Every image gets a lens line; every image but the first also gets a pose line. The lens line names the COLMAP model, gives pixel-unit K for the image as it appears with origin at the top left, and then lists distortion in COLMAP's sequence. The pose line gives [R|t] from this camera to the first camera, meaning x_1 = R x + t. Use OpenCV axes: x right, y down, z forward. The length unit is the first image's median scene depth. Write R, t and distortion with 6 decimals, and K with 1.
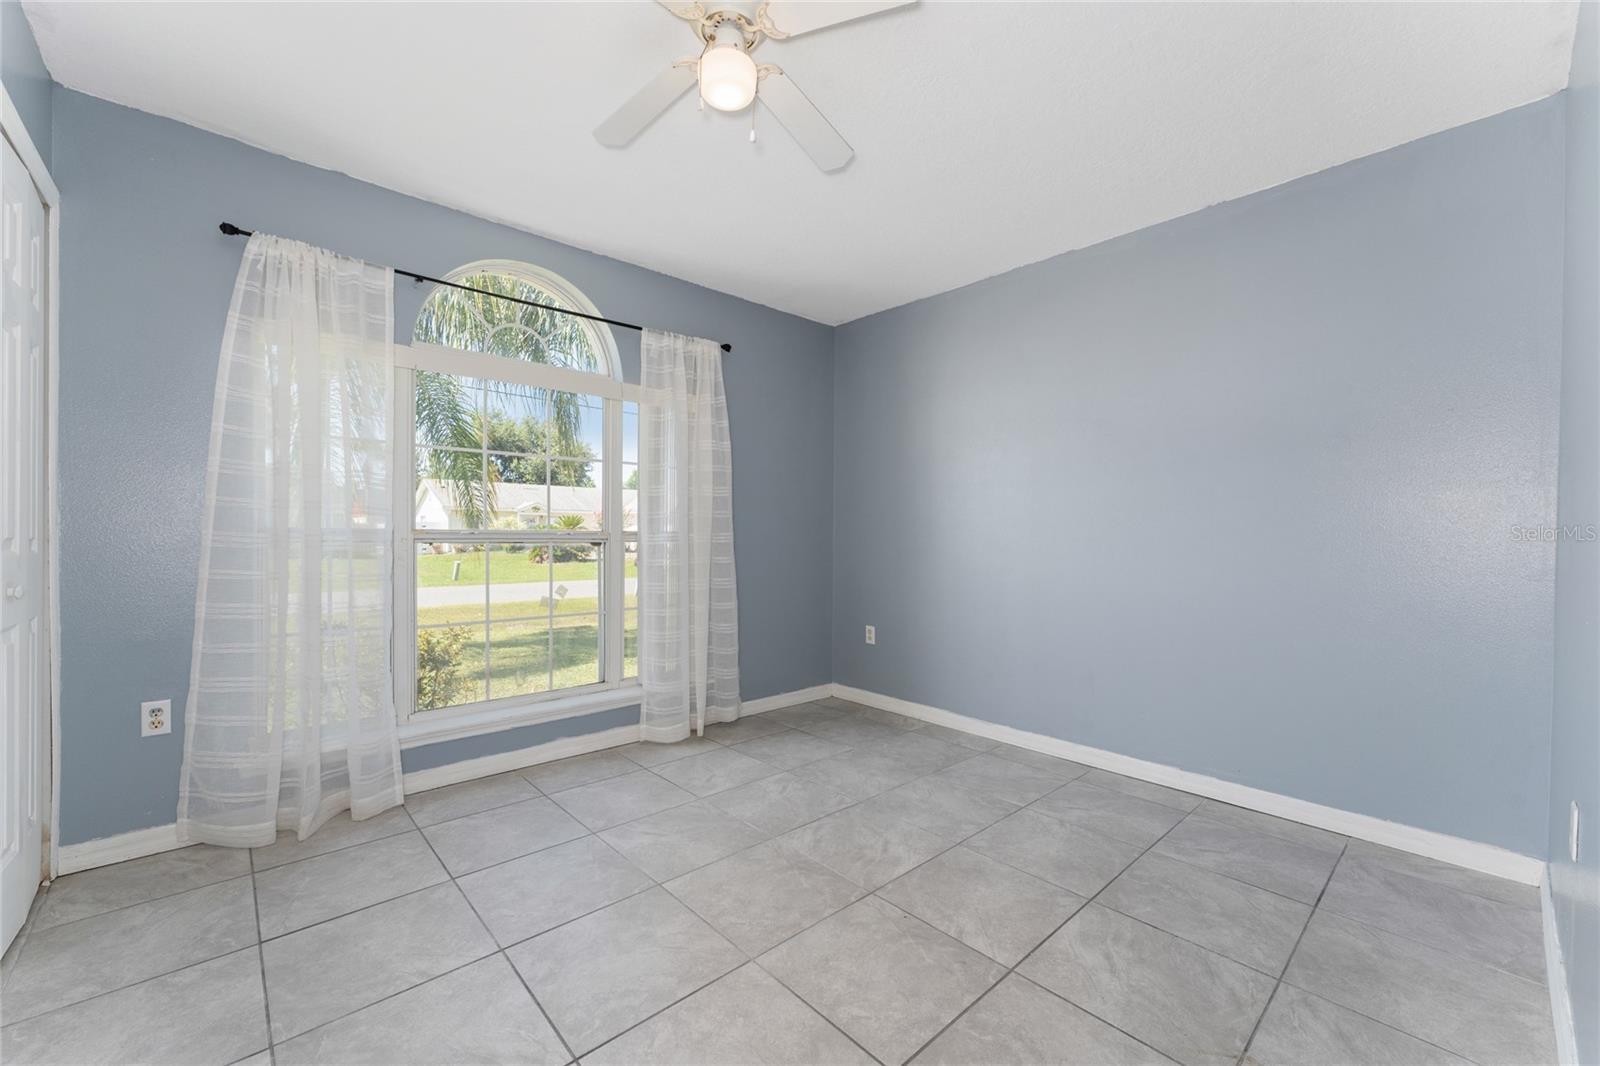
lens RADIAL K [[640.9, 0, 799.7], [0, 640.9, 535.0], [0, 0, 1]] dist [-0.001668, -0.000250]
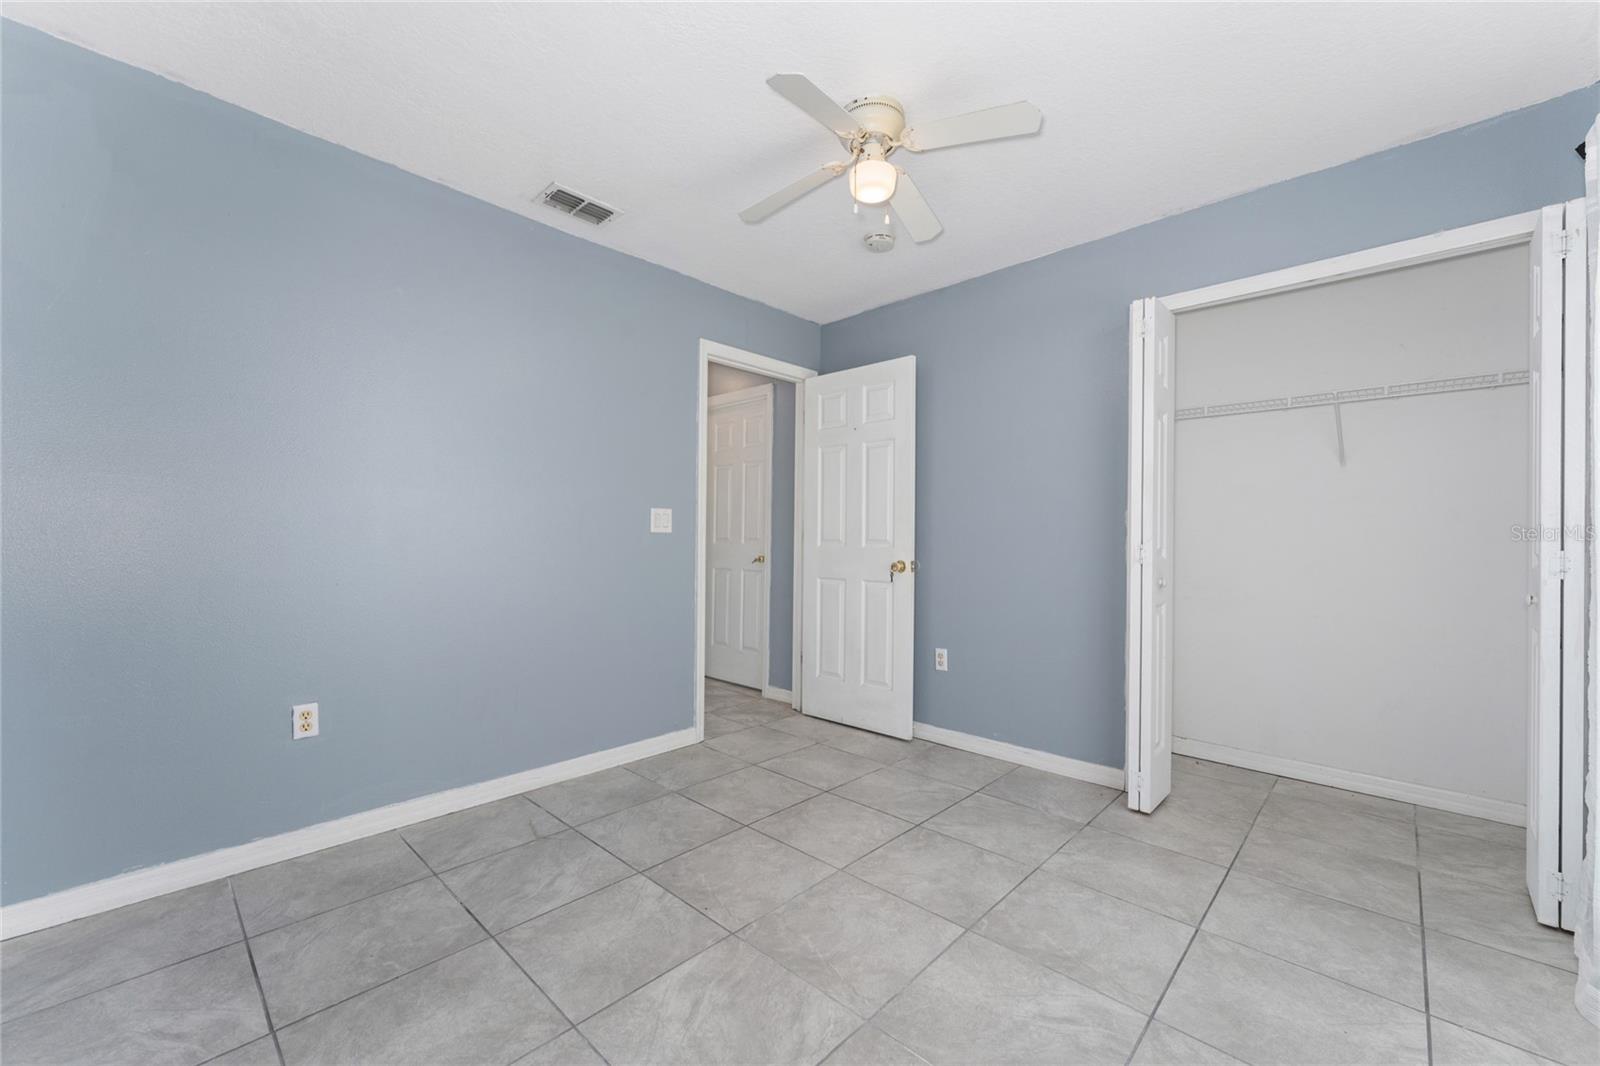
lens RADIAL K [[640.9, 0, 800.1], [0, 640.9, 536.5], [0, 0, 1]] dist [-0.001668, -0.000250]
pose [[-0.997395, -0.016203, -0.070286, 0.096437], [-0.016136, 0.999869, -0.001511, -0.003092], [0.070301, -0.000373, -0.997526, 2.041799]]
